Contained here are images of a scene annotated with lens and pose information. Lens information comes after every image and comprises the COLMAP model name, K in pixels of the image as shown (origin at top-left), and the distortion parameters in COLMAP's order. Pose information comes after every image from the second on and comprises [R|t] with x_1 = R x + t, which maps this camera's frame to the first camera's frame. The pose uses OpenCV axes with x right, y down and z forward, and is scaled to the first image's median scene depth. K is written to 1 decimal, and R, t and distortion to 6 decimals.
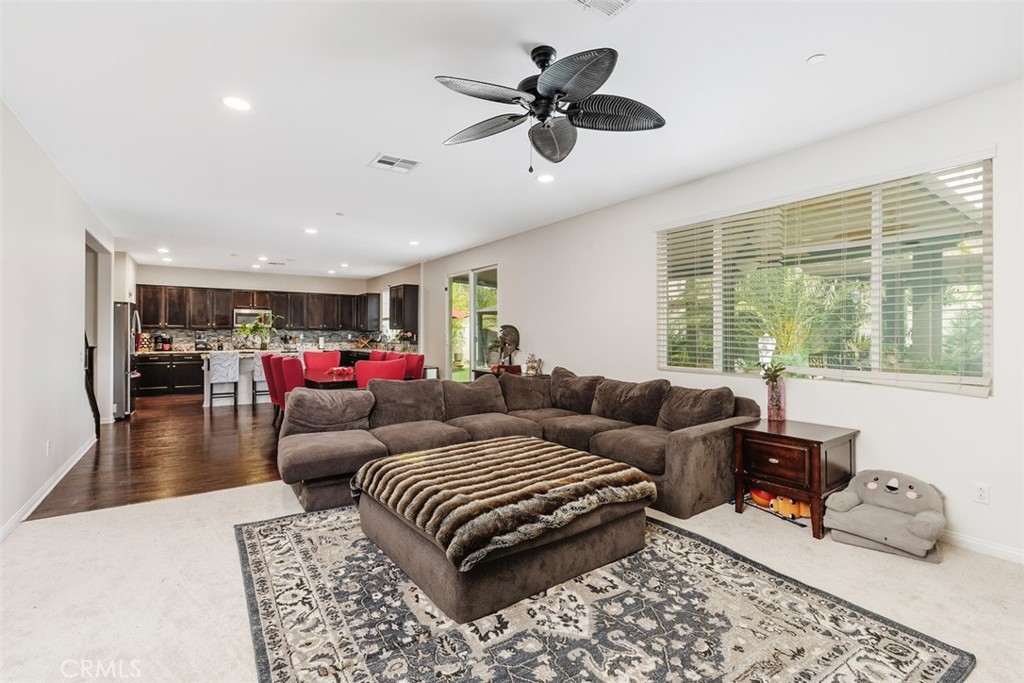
lens RADIAL K [[465.5, 0, 502.3], [0, 465.5, 334.1], [0, 0, 1]] dist [-0.000239, -0.000081]
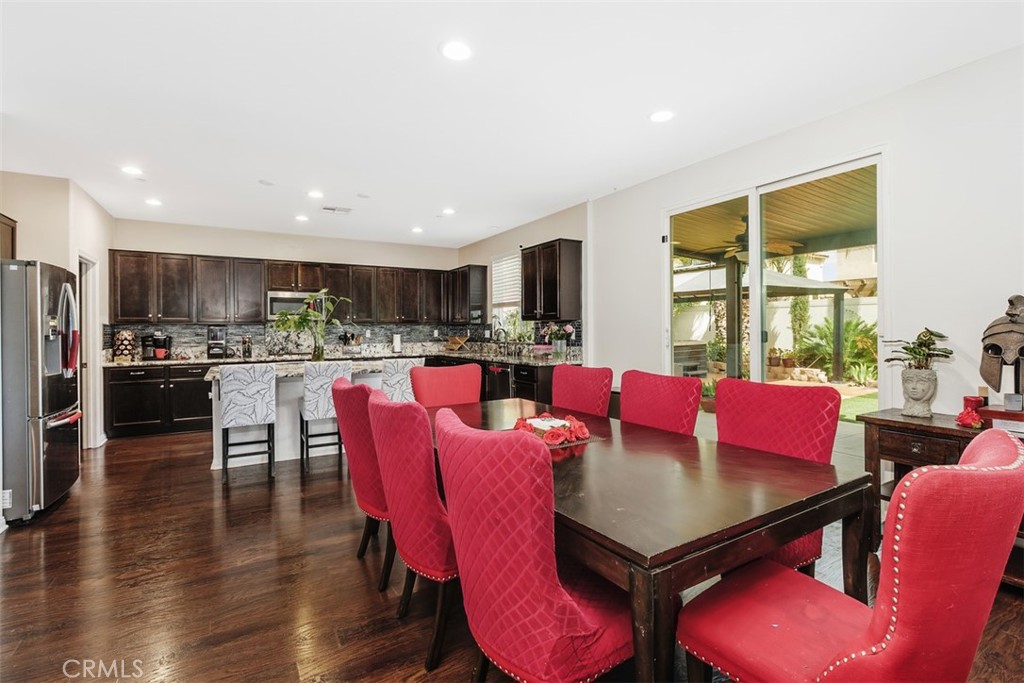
lens RADIAL K [[465.5, 0, 502.3], [0, 465.5, 334.1], [0, 0, 1]] dist [-0.000239, -0.000081]
pose [[0.997927, -0.008898, -0.063739, -0.231819], [0.009439, 0.999922, 0.008199, 0.001896], [0.063661, -0.008783, 0.997933, 0.412878]]
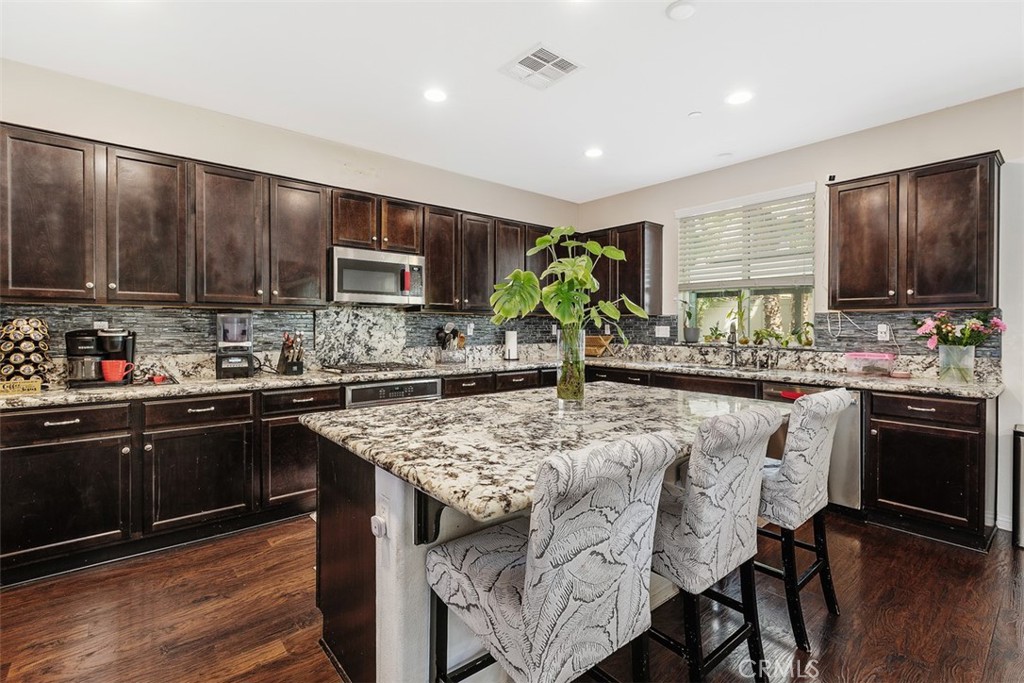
lens RADIAL K [[465.5, 0, 502.3], [0, 465.5, 334.1], [0, 0, 1]] dist [-0.000239, -0.000081]
pose [[0.995111, -0.001576, 0.098753, -0.513266], [-0.000167, 0.999844, 0.017641, 0.001768], [-0.098765, -0.017571, 0.994956, 0.694614]]
